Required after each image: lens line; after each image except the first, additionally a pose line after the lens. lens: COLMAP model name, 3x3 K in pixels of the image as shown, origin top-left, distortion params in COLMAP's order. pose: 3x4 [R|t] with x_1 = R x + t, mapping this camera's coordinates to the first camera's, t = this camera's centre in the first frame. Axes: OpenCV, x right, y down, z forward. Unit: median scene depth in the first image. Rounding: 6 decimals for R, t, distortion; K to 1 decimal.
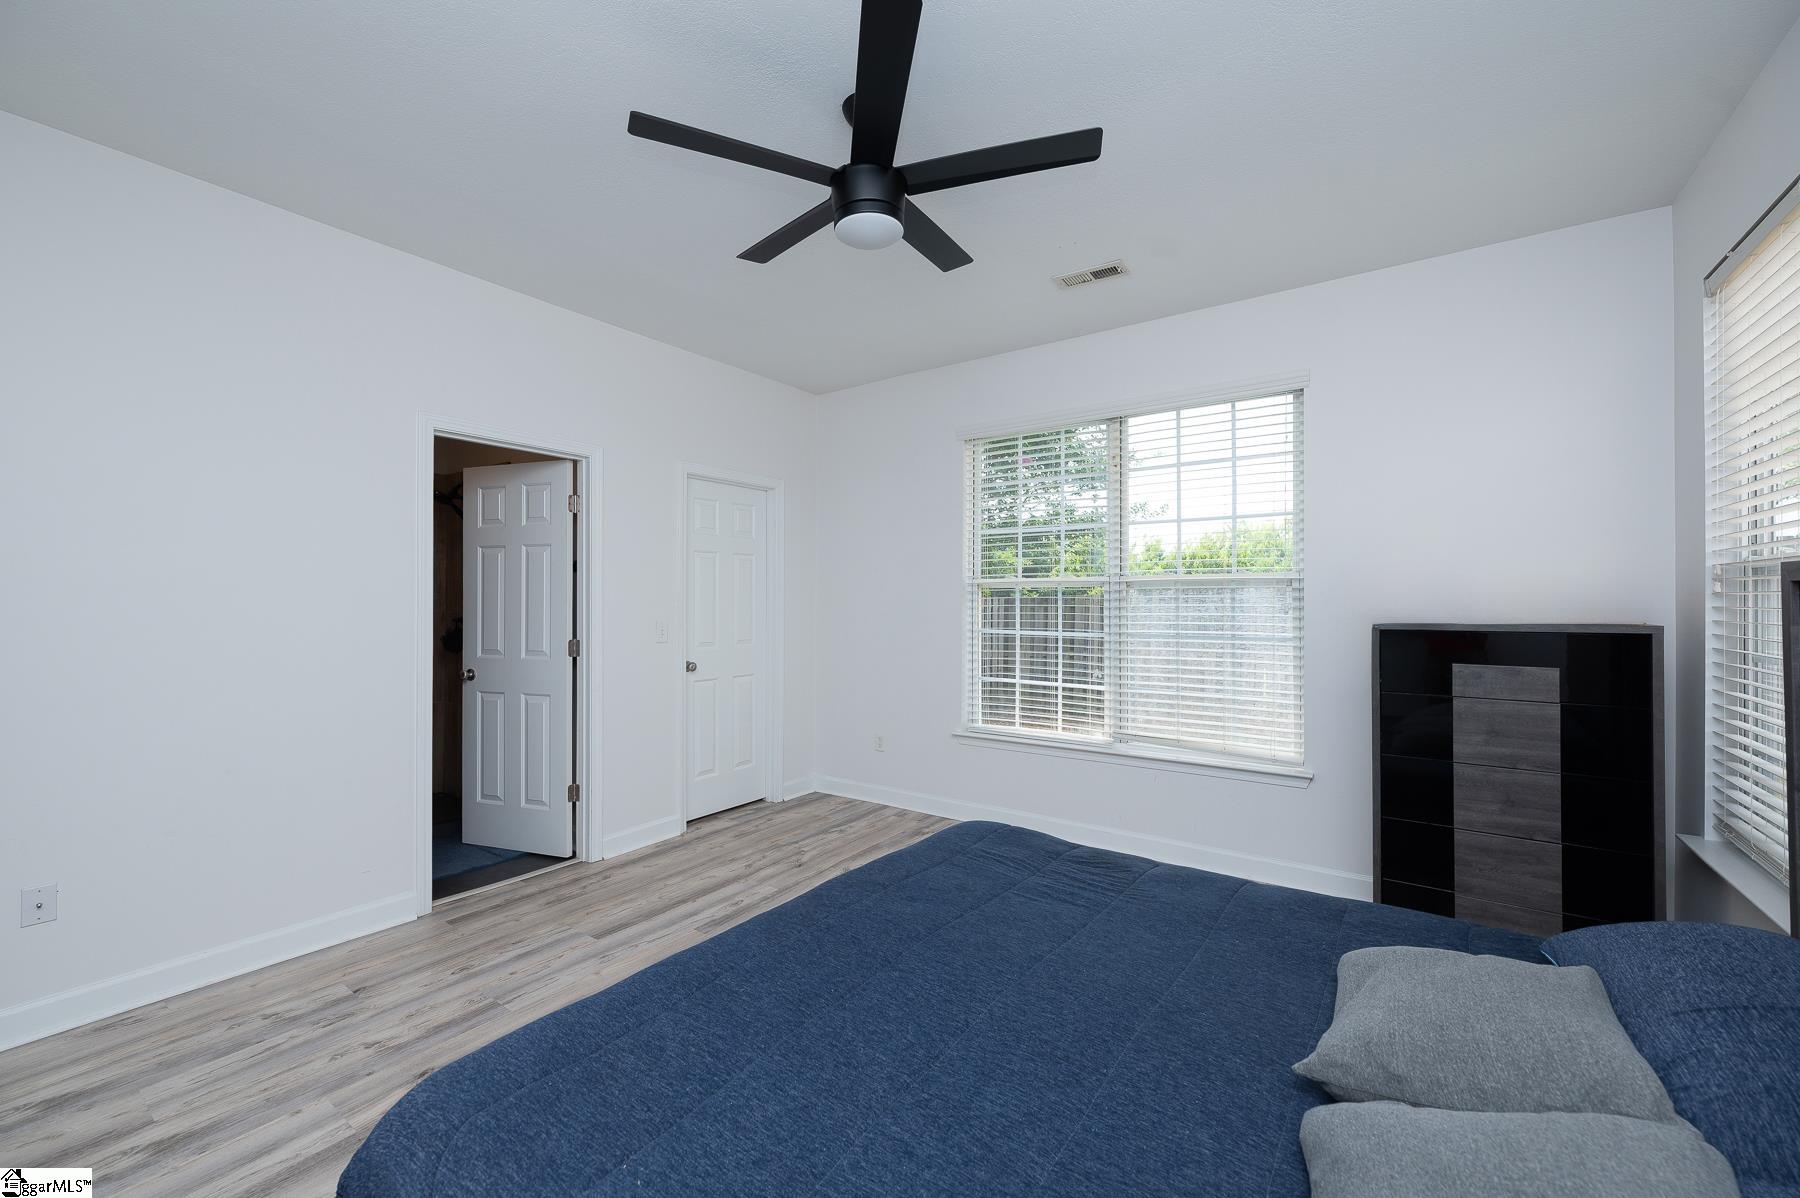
lens RADIAL K [[720.6, 0, 892.7], [0, 720.6, 599.4], [0, 0, 1]] dist [-0.001855, 0.000025]
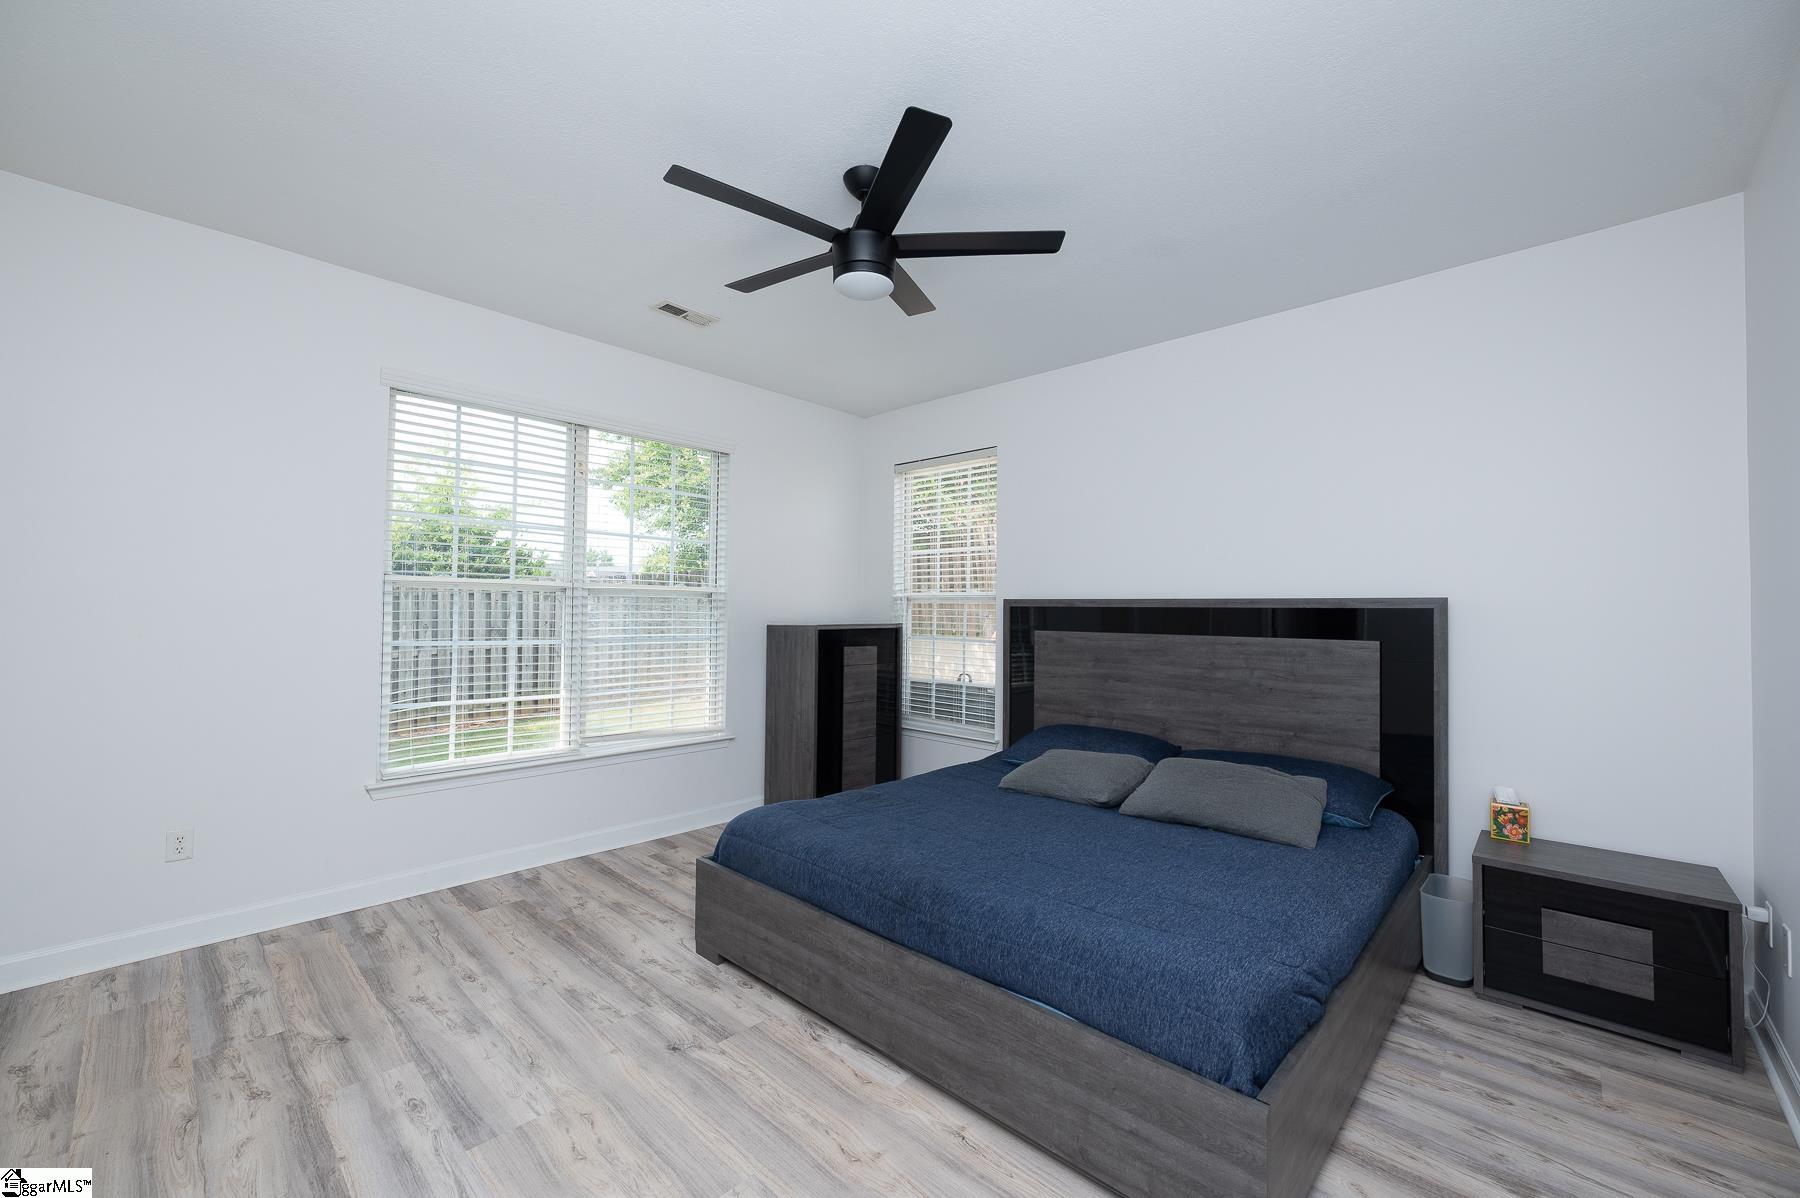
lens RADIAL K [[720.6, 0, 891.3], [0, 720.6, 602.4], [0, 0, 1]] dist [-0.001855, 0.000025]
pose [[0.137657, 0.017010, 0.990334, -0.670103], [-0.014714, 0.999777, -0.015127, 0.004754], [-0.990371, -0.012490, 0.137877, 0.463552]]
